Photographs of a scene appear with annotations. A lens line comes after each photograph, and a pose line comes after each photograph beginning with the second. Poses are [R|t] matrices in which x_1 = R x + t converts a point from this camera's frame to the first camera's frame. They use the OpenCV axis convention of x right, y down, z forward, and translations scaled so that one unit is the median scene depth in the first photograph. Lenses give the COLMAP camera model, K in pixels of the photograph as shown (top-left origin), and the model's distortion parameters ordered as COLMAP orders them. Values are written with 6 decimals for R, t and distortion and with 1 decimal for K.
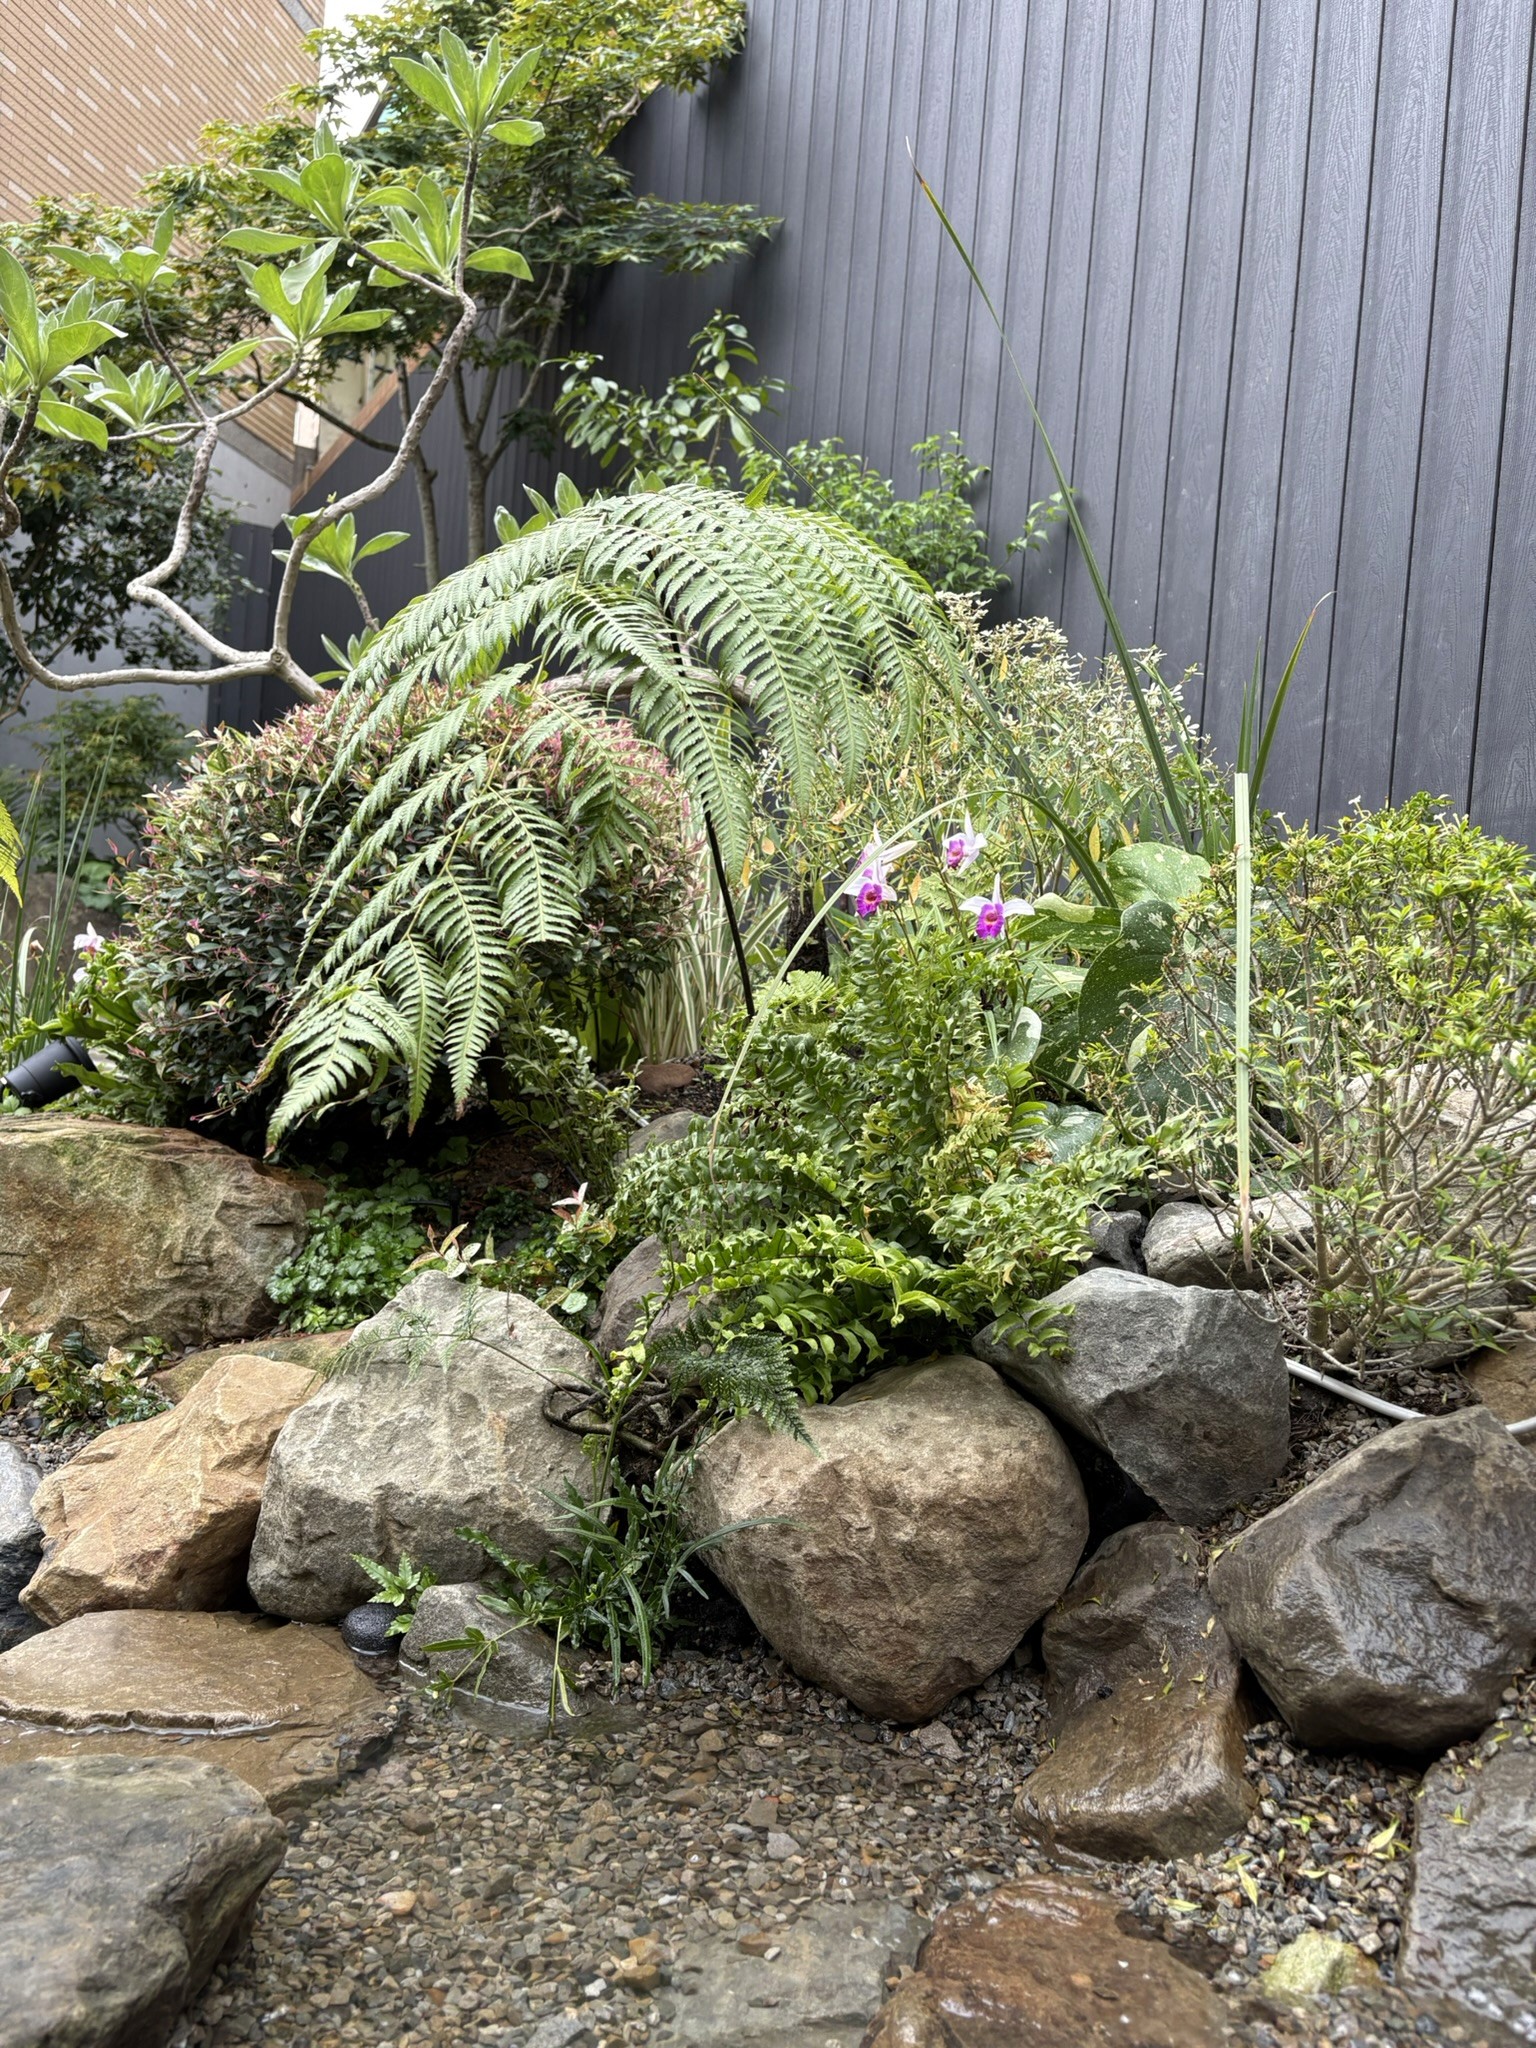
lens RADIAL K [[1559.3, 0, 765.0], [0, 1559.3, 1019.1], [0, 0, 1]] dist [0.006694, 0.001333]
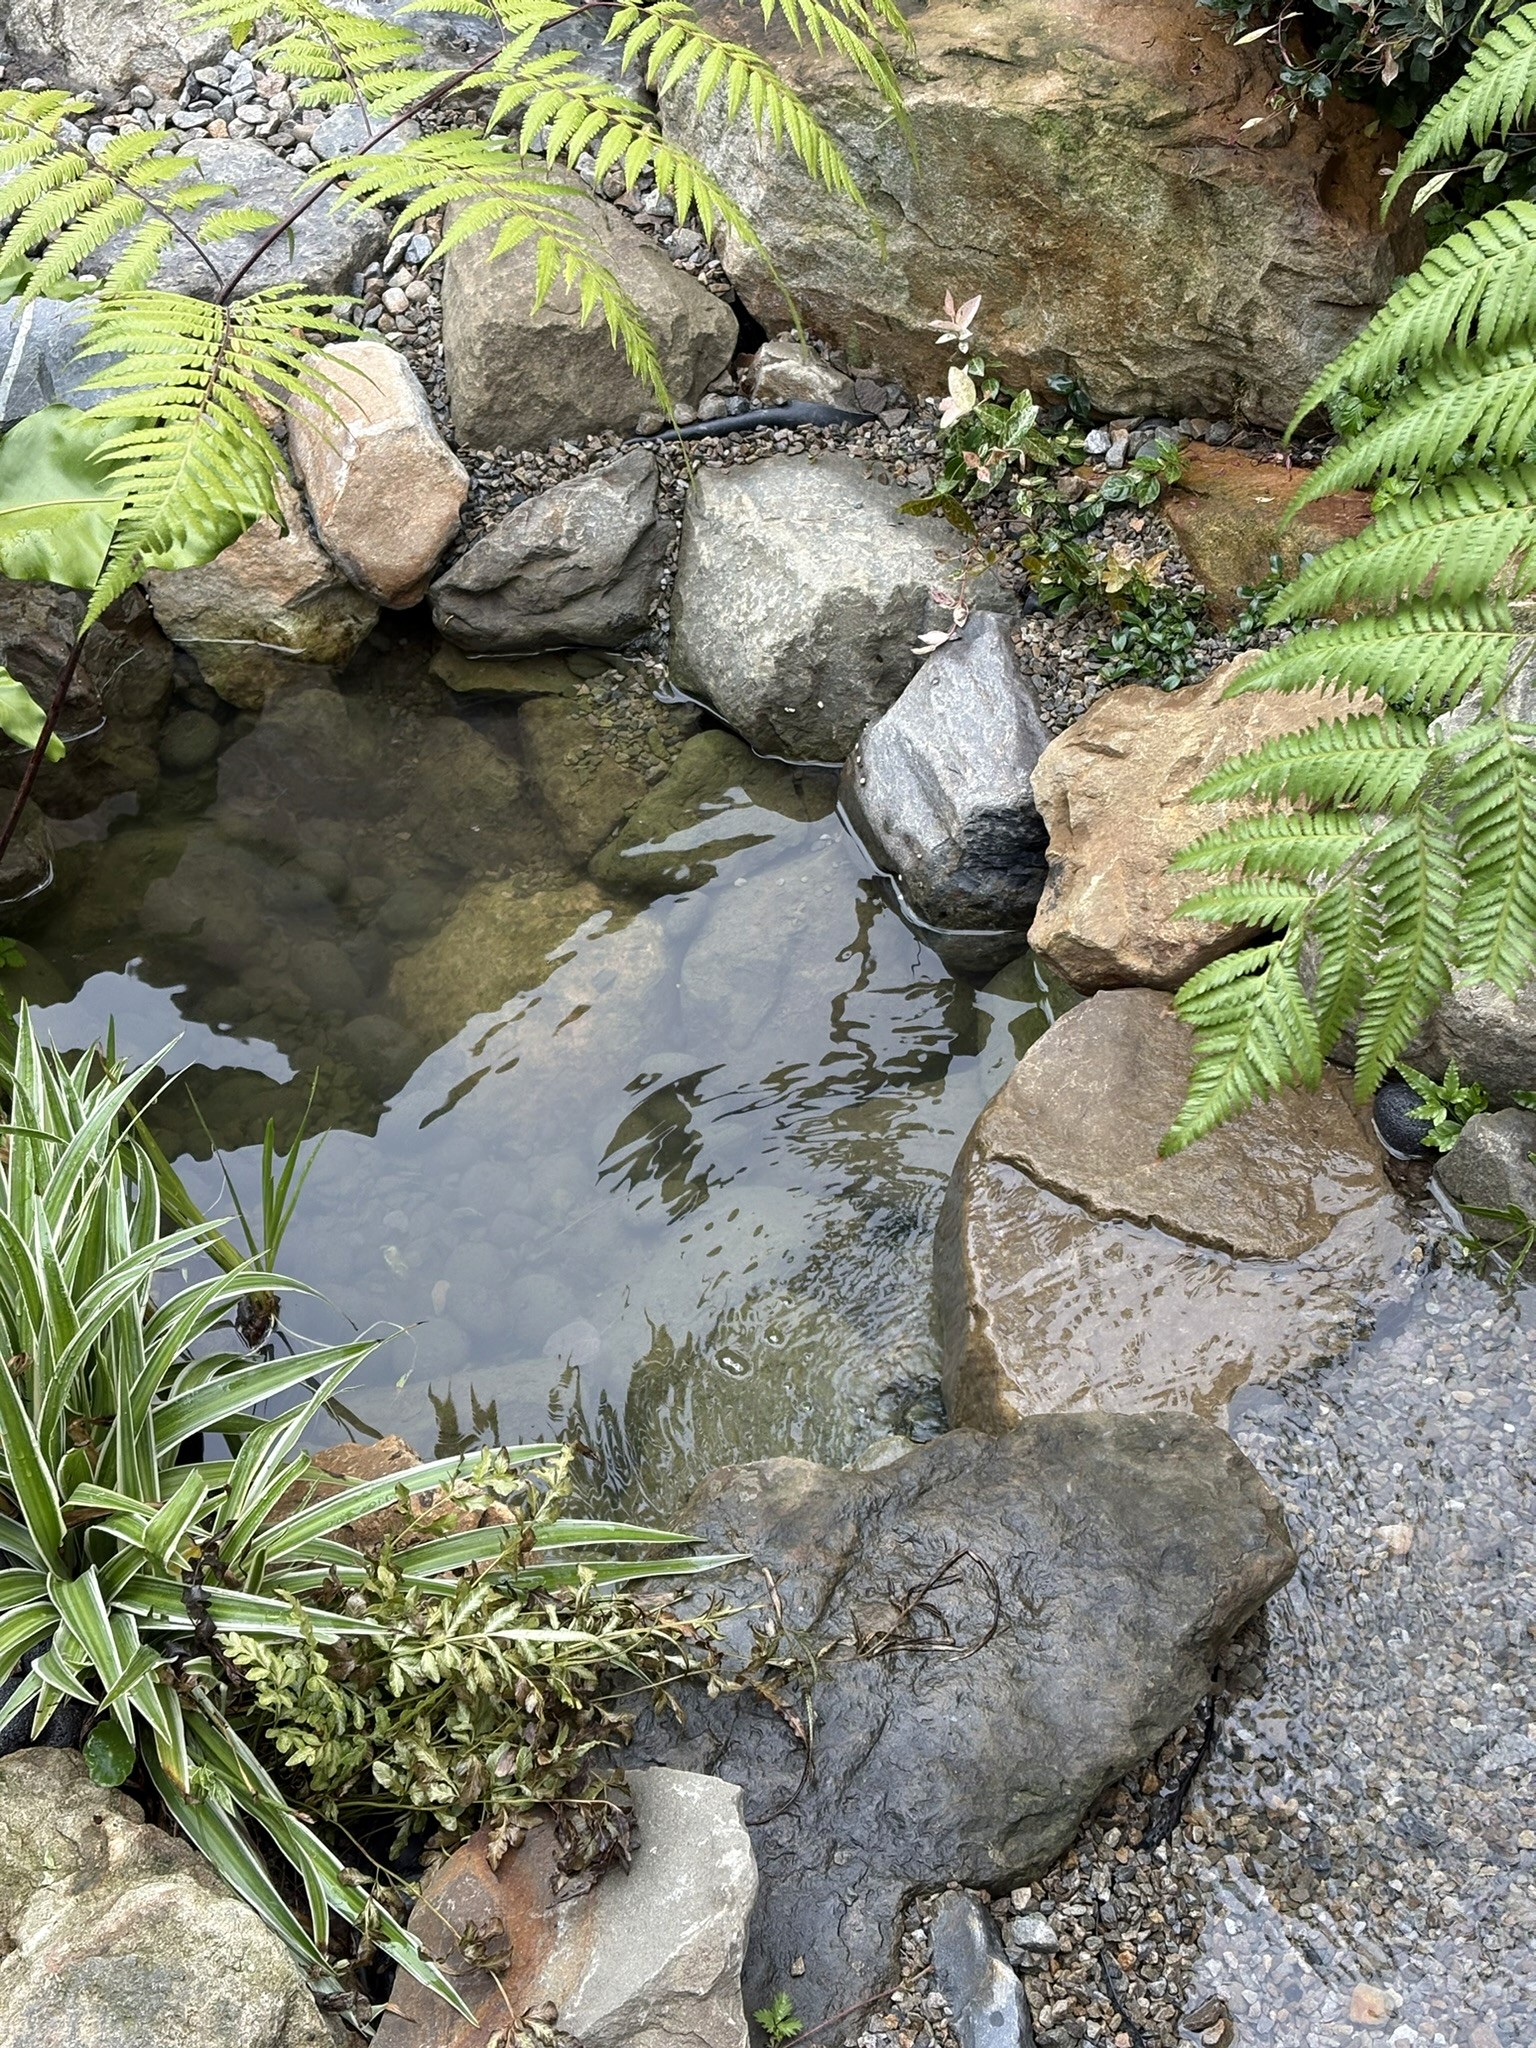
lens RADIAL K [[3084.2, 0, 777.5], [0, 3084.2, 1030.5], [0, 0, 1]] dist [0.245678, -0.972243]
pose [[0.898703, 0.275482, -0.341238, 0.011330], [0.069541, 0.678731, 0.731087, -1.005818], [0.433010, -0.680760, 0.590820, -0.153004]]
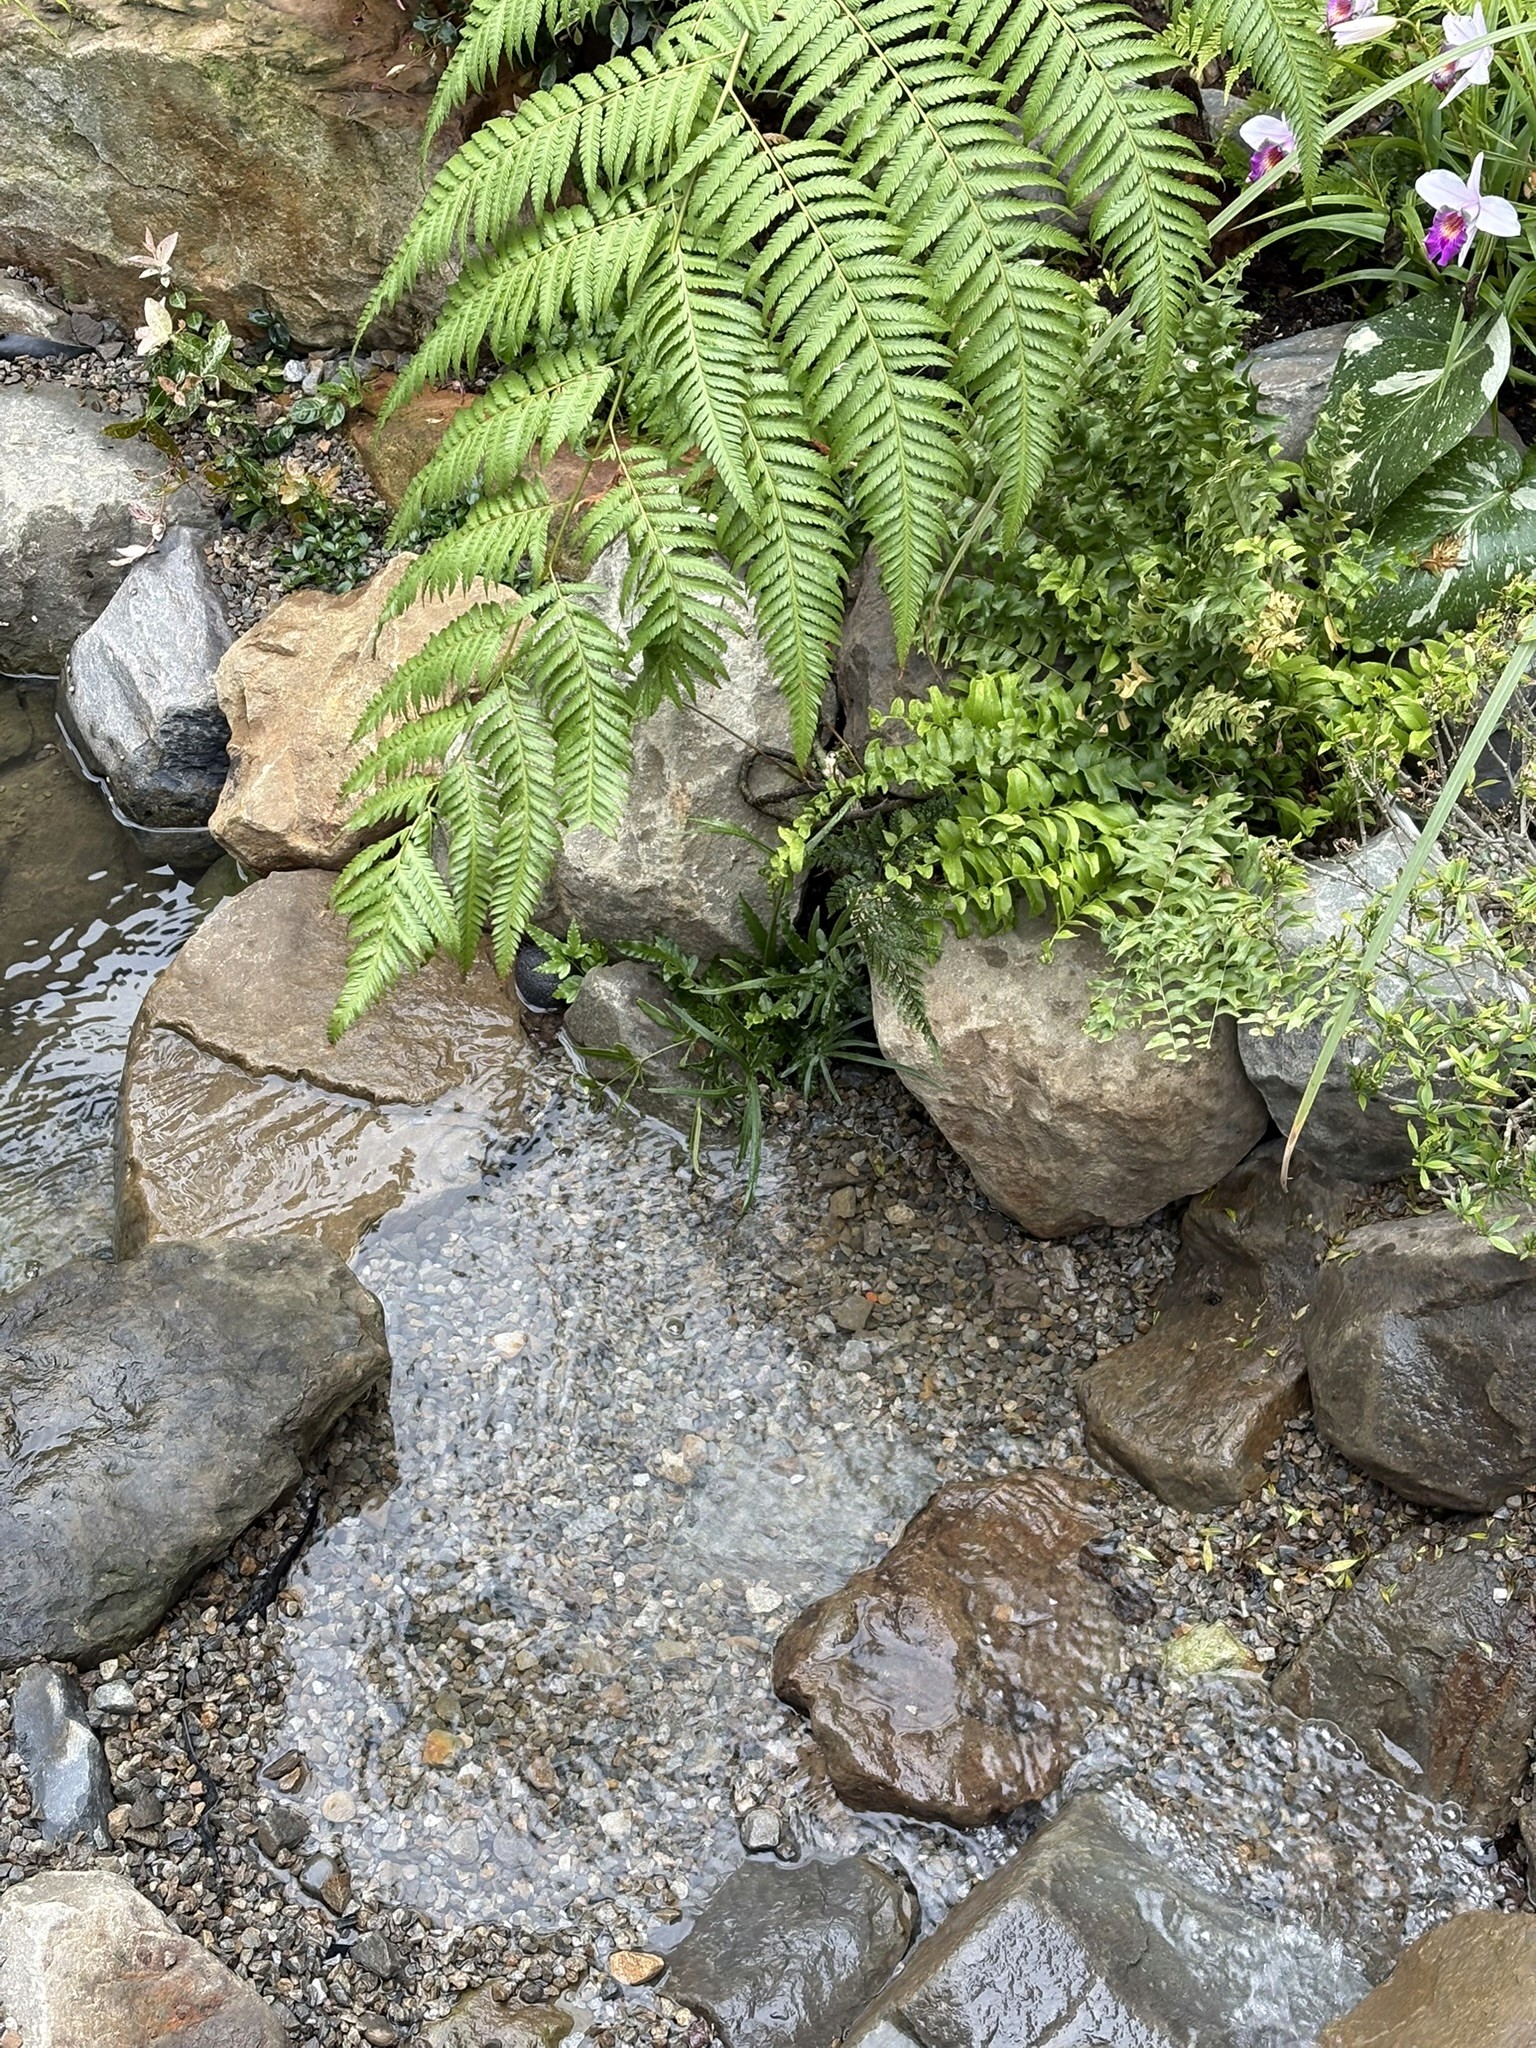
lens RADIAL K [[3084.2, 0, 777.5], [0, 3084.2, 1030.5], [0, 0, 1]] dist [0.245678, -0.972243]
pose [[0.944785, 0.242977, -0.219872, 0.329819], [-0.006462, 0.684657, 0.728837, -1.035779], [0.327627, -0.687174, 0.648423, -0.213452]]
